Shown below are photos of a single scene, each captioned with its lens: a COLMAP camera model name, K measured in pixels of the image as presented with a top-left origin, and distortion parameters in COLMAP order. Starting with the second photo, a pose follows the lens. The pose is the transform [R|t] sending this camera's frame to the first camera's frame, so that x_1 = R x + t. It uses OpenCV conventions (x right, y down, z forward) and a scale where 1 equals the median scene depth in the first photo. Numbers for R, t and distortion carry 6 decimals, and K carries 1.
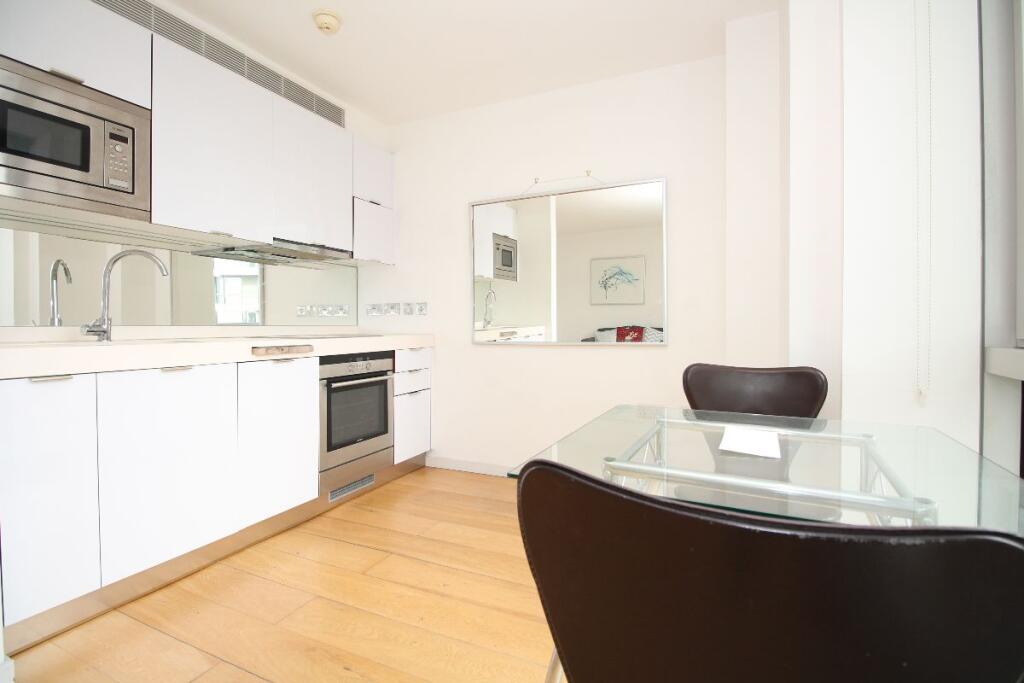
lens RADIAL K [[480.4, 0, 510.4], [0, 480.4, 331.3], [0, 0, 1]] dist [-0.003609, -0.009302]
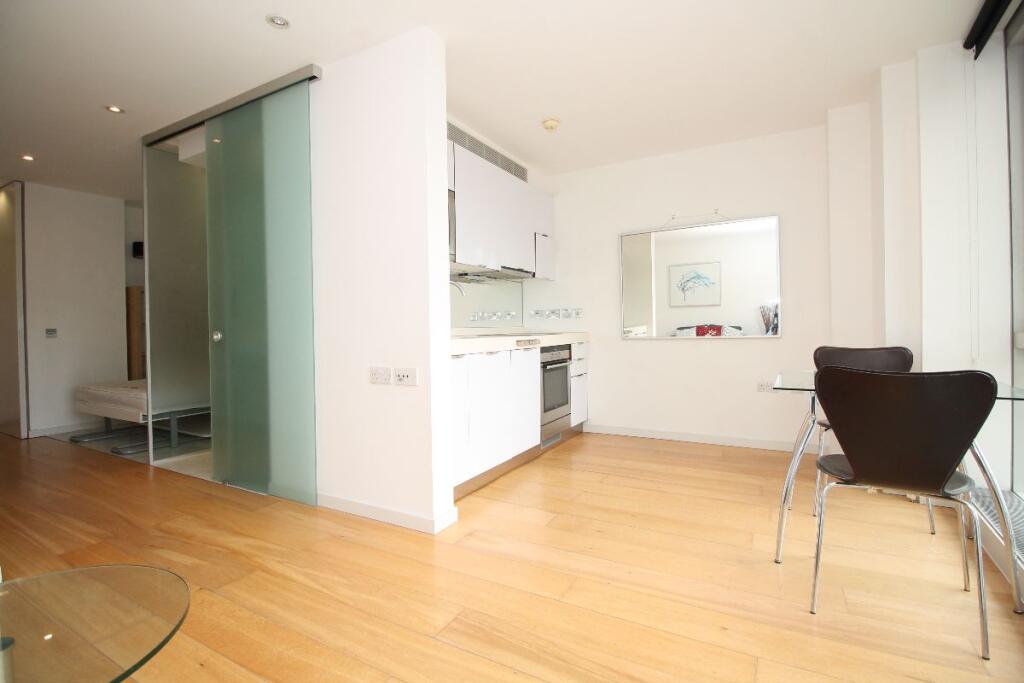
lens RADIAL K [[480.4, 0, 509.1], [0, 480.4, 331.1], [0, 0, 1]] dist [-0.003609, -0.009302]
pose [[0.996090, -0.013803, -0.087255, -0.357605], [0.013449, 0.999899, -0.004641, 0.008027], [0.087310, 0.003449, 0.996175, -0.467362]]
